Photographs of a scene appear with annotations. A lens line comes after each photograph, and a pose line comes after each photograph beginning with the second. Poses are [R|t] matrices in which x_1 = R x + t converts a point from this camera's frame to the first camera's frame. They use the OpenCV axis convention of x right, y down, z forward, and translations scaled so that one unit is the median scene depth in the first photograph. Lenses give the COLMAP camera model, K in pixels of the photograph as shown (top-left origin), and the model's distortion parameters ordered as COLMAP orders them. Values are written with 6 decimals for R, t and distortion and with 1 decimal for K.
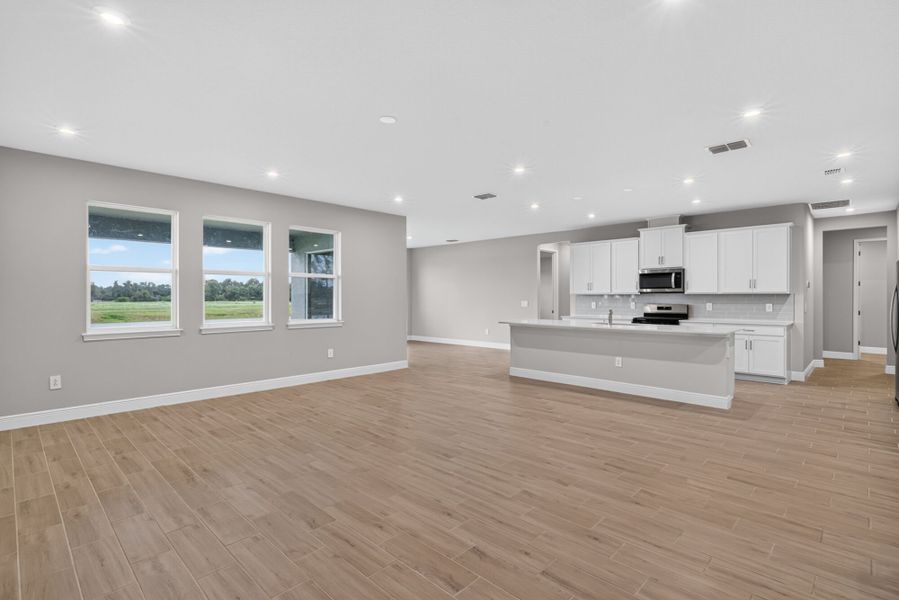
lens RADIAL K [[434.9, 0, 444.2], [0, 434.9, 291.9], [0, 0, 1]] dist [0.003924, -0.000922]
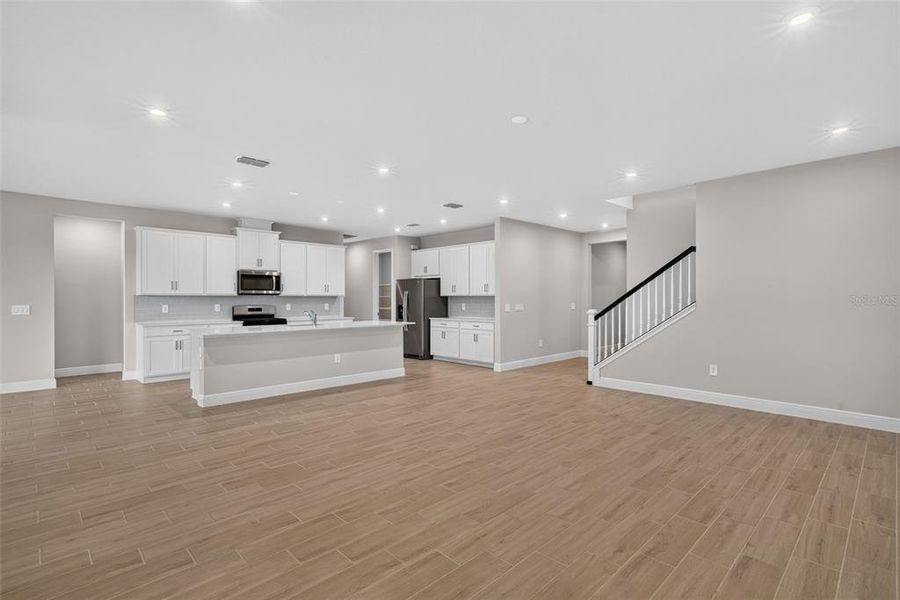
lens RADIAL K [[435.4, 0, 454.0], [0, 435.4, 305.7], [0, 0, 1]] dist [0.003924, -0.000922]
pose [[0.009109, -0.016238, 0.999827, -0.846318], [-0.013589, 0.999774, 0.016361, 0.008574], [-0.999866, -0.013735, 0.008887, 0.863396]]
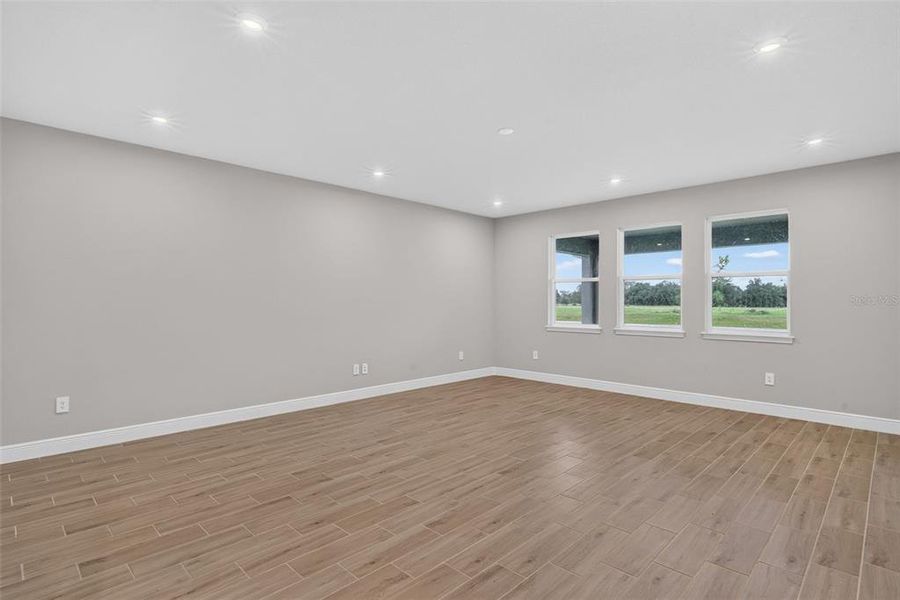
lens RADIAL K [[450.1, 0, 443.8], [0, 450.1, 307.1], [0, 0, 1]] dist [-0.001616, -0.000041]
pose [[-0.007727, 0.016824, -0.999829, 0.719660], [0.012078, 0.999787, 0.016730, 0.001419], [0.999897, -0.011946, -0.007929, 0.651281]]
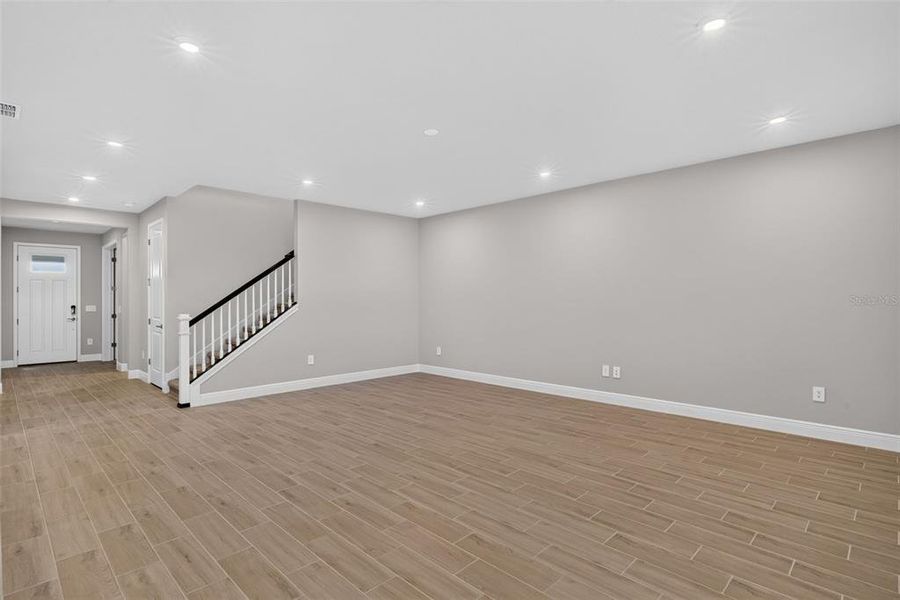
lens RADIAL K [[450.1, 0, 446.1], [0, 450.1, 300.9], [0, 0, 1]] dist [-0.001616, -0.000041]
pose [[-0.999971, 0.005835, 0.004843, -0.127878], [0.005780, 0.999921, -0.011185, 0.022912], [-0.004908, -0.011157, -0.999926, 1.571768]]
